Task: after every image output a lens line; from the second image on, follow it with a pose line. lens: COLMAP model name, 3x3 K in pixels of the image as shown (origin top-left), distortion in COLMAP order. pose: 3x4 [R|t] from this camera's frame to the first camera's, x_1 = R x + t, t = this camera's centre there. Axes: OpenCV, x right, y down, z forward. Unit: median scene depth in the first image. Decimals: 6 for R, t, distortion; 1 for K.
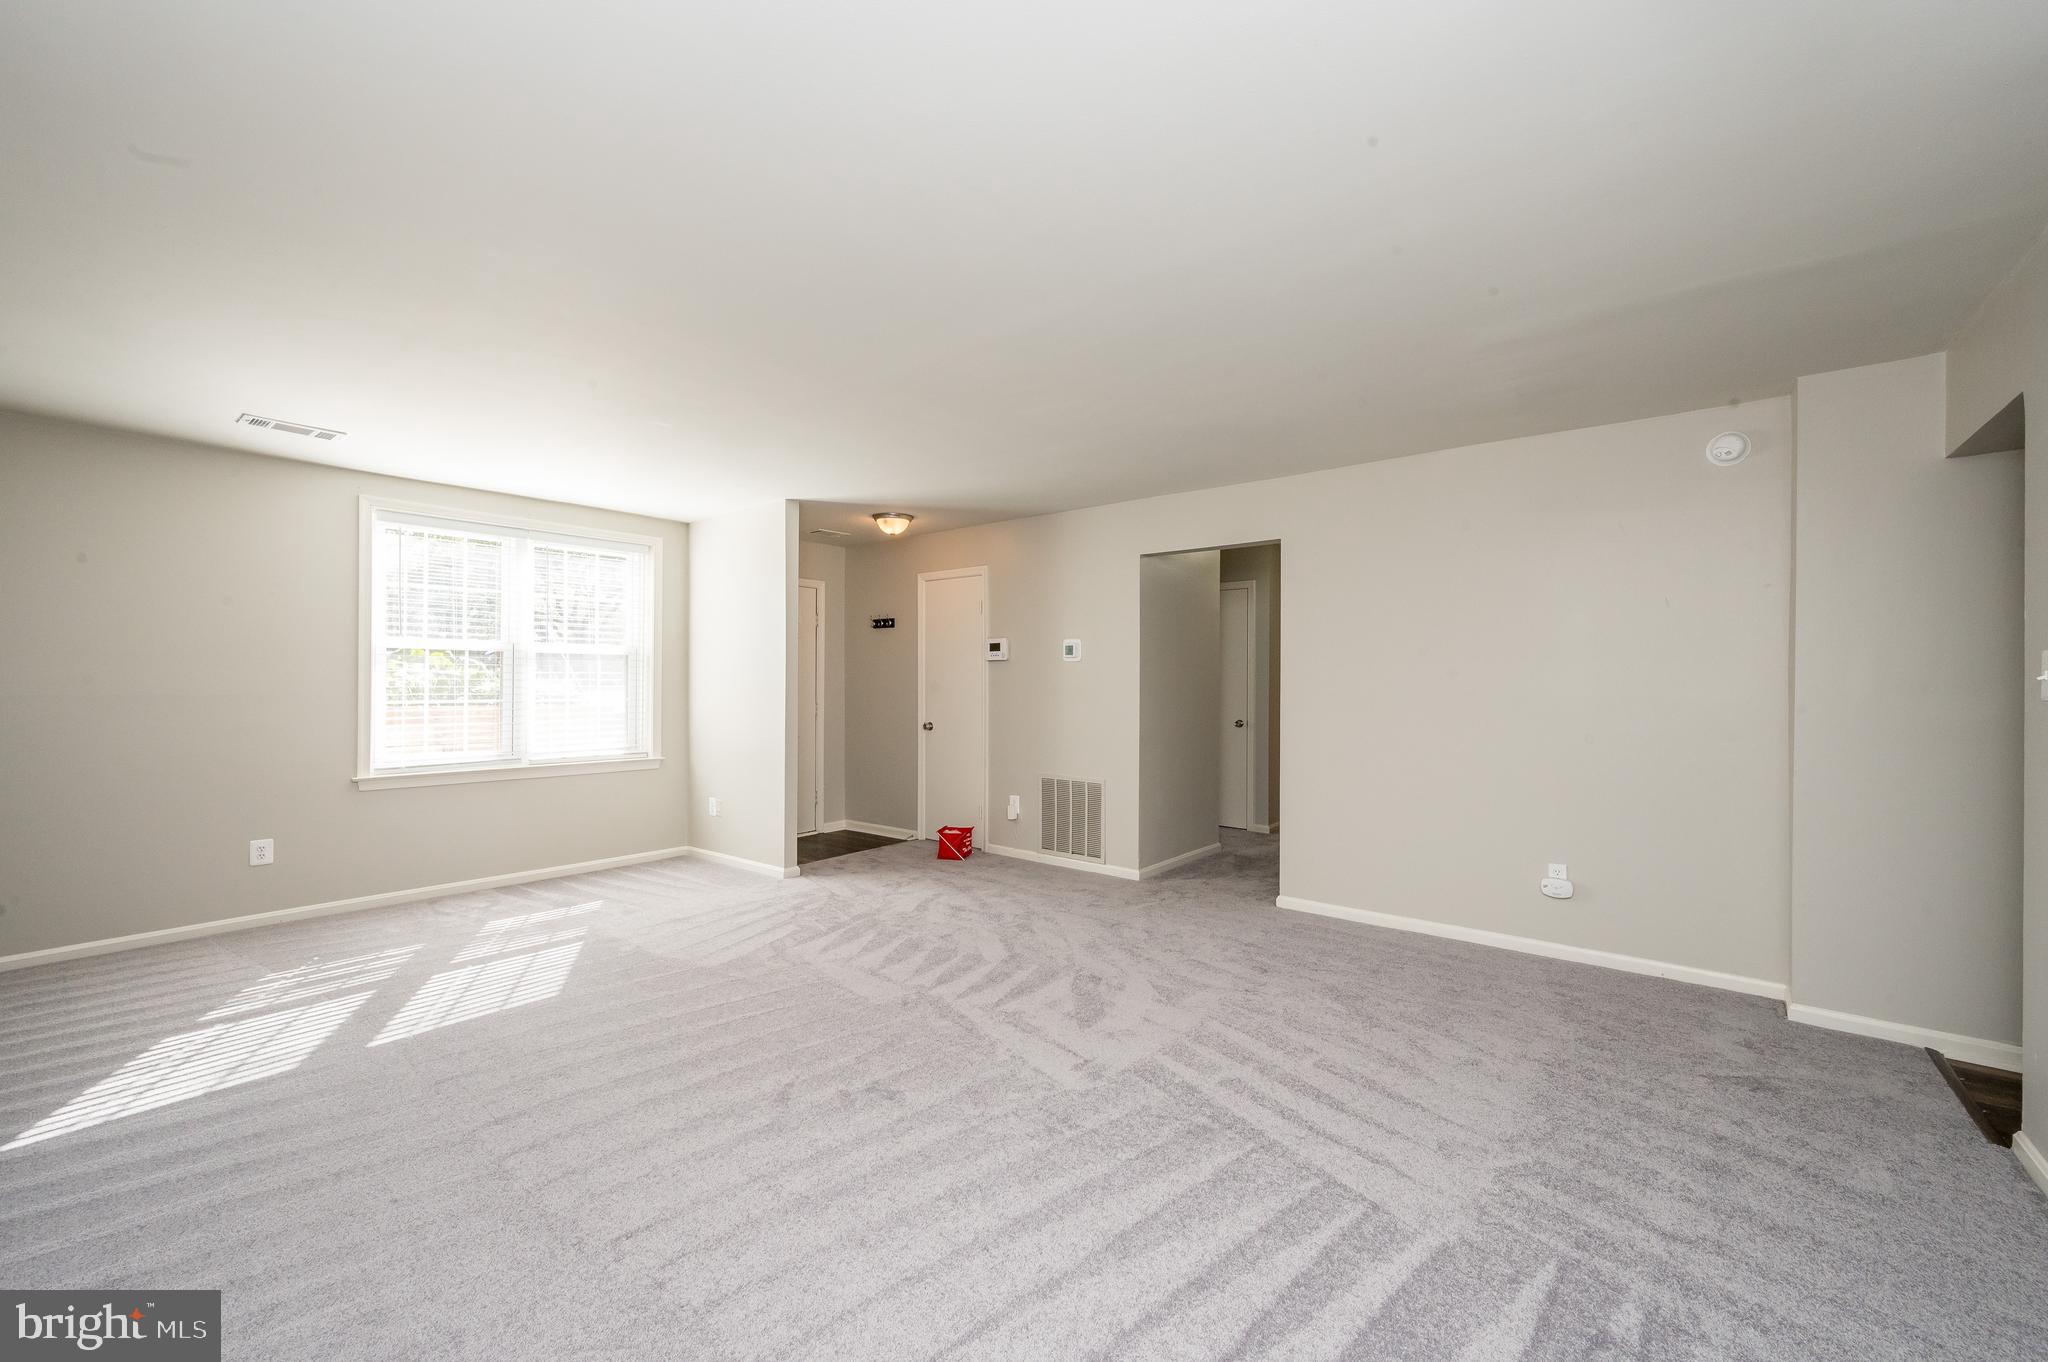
lens RADIAL K [[821.1, 0, 1032.8], [0, 821.1, 678.6], [0, 0, 1]] dist [0.000252, 0.001213]
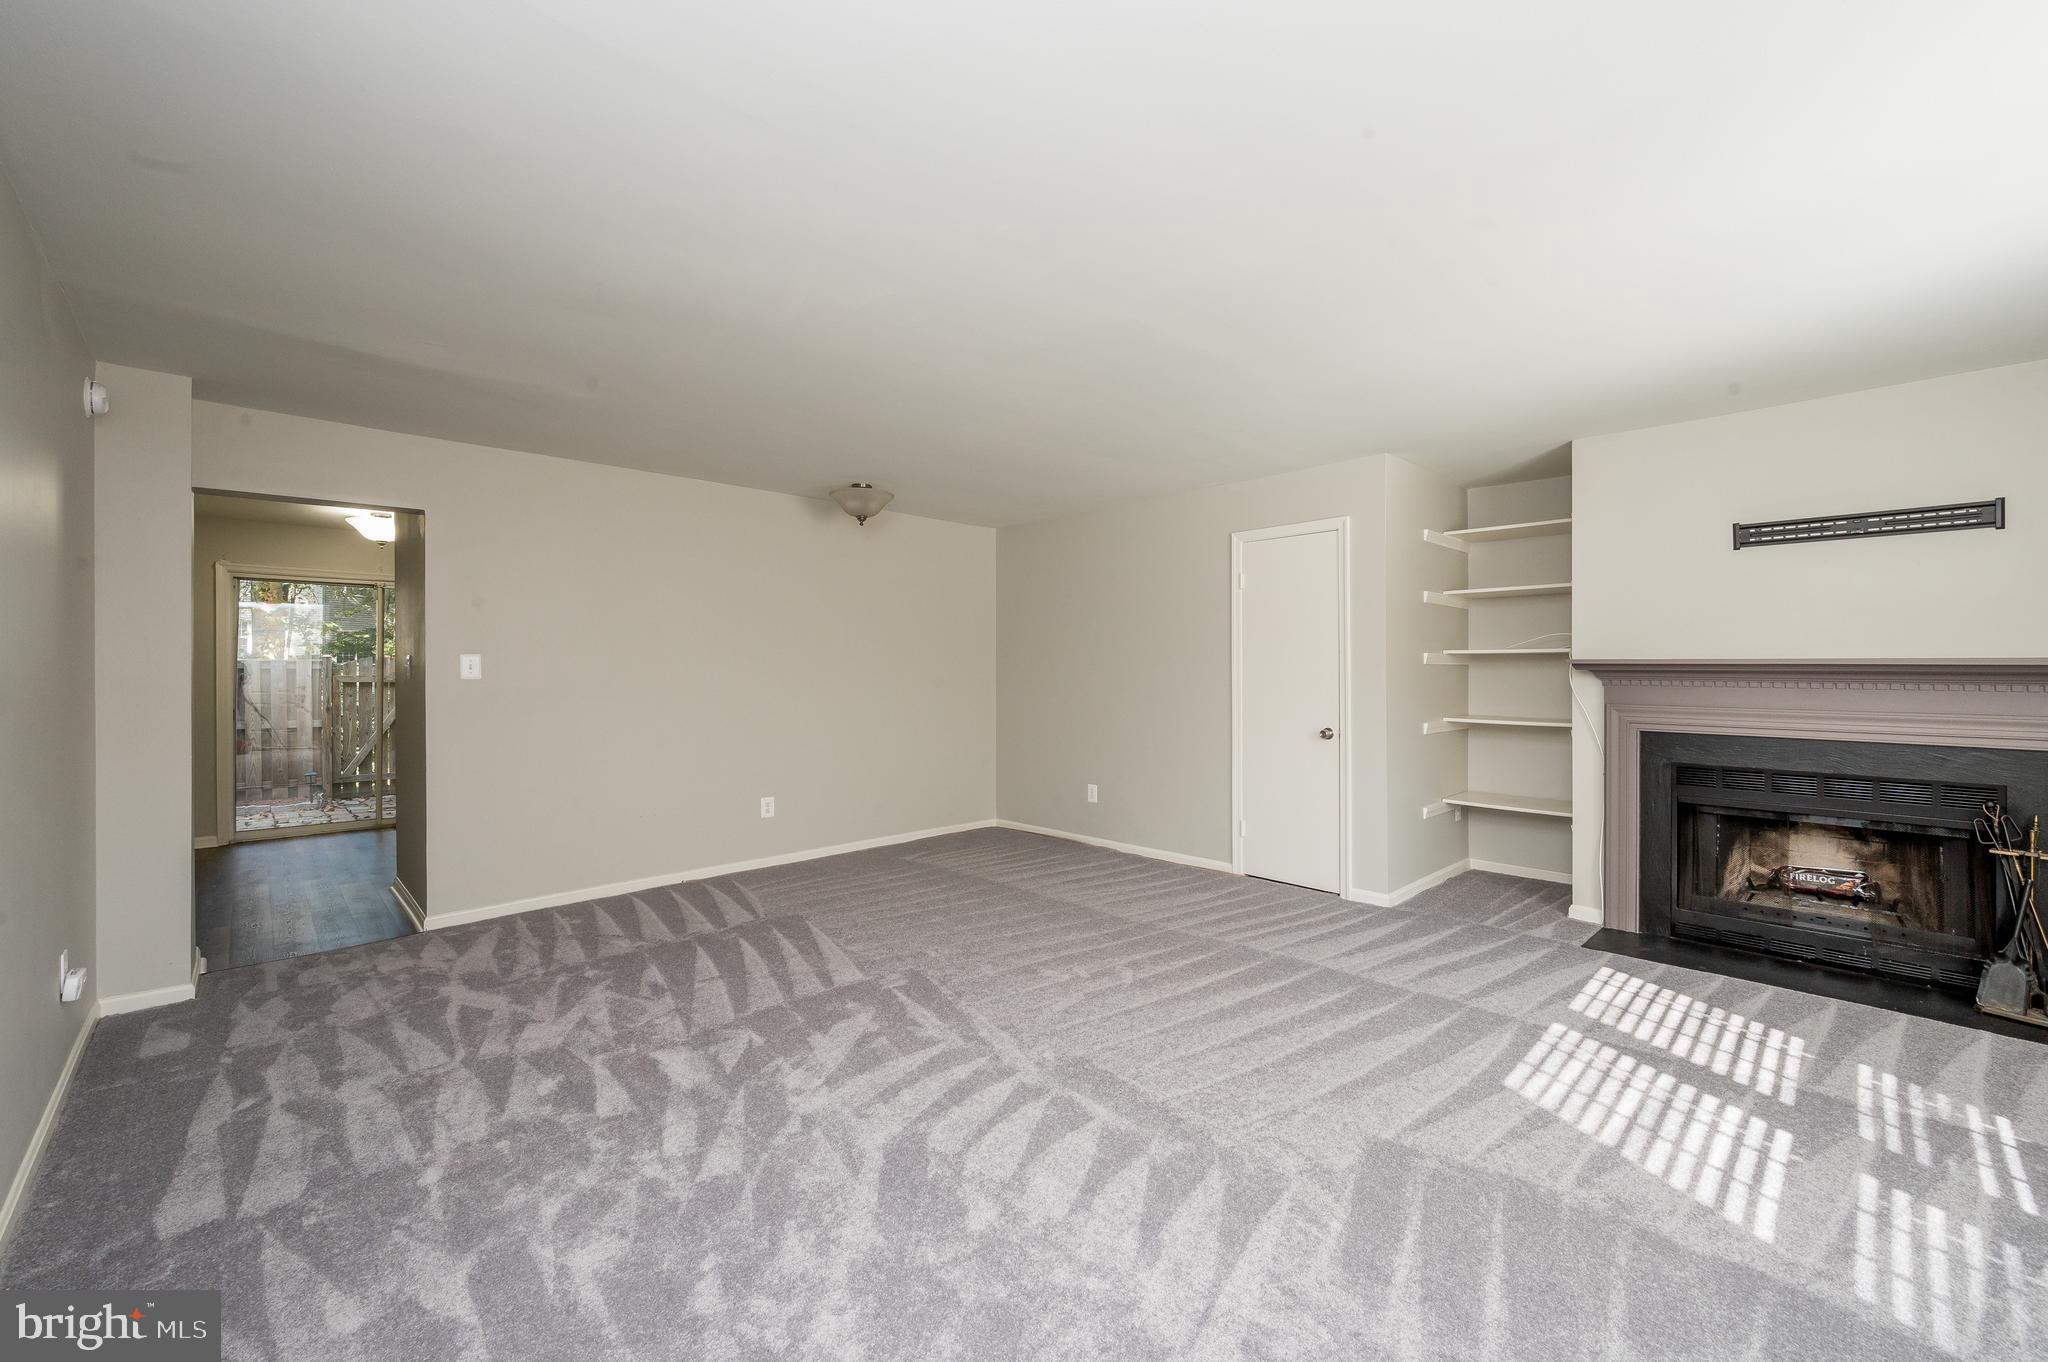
lens RADIAL K [[821.1, 0, 1018.0], [0, 821.1, 664.7], [0, 0, 1]] dist [0.000252, 0.001213]
pose [[-0.991948, 0.001213, 0.126640, -0.190905], [0.001101, 0.999999, -0.000954, -0.001175], [-0.126641, -0.000807, -0.991948, 1.497996]]
